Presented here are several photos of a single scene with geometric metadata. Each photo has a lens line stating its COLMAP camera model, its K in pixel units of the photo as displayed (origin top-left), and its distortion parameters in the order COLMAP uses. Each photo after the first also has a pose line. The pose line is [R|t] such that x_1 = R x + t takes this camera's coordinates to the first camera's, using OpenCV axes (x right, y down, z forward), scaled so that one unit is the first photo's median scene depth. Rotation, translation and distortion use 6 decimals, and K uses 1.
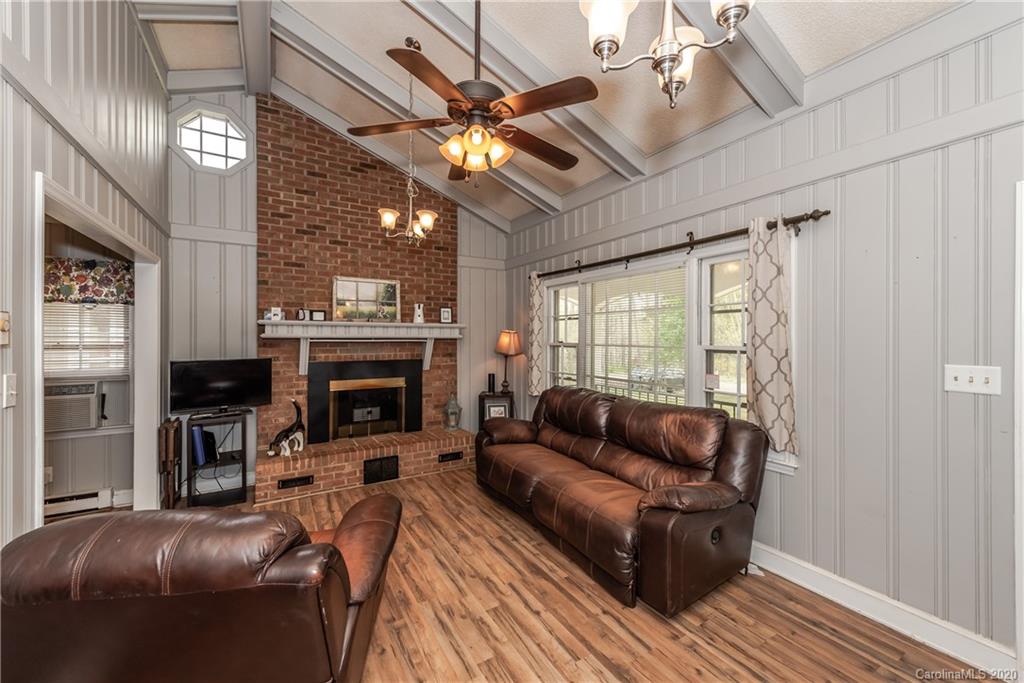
lens RADIAL K [[404.6, 0, 507.7], [0, 404.6, 338.3], [0, 0, 1]] dist [0.015219, -0.004236]
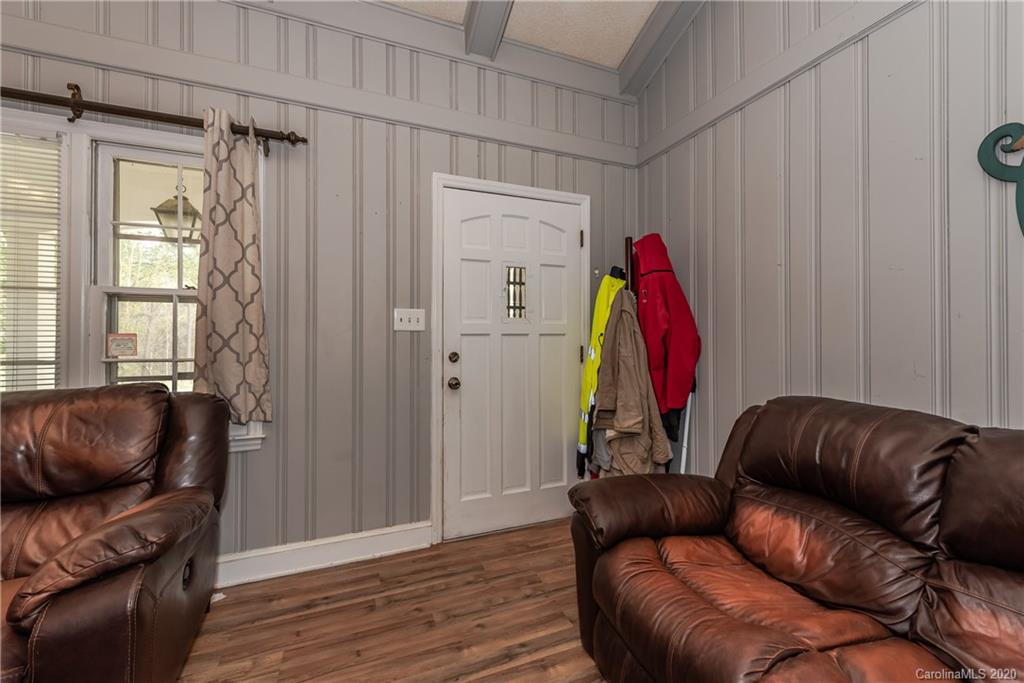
lens RADIAL K [[404.6, 0, 511.2], [0, 404.6, 334.1], [0, 0, 1]] dist [0.015219, -0.004236]
pose [[0.154213, 0.005037, 0.988025, -0.021044], [0.001575, 0.999984, -0.005344, 0.091007], [-0.988036, 0.002380, 0.154202, 0.305222]]
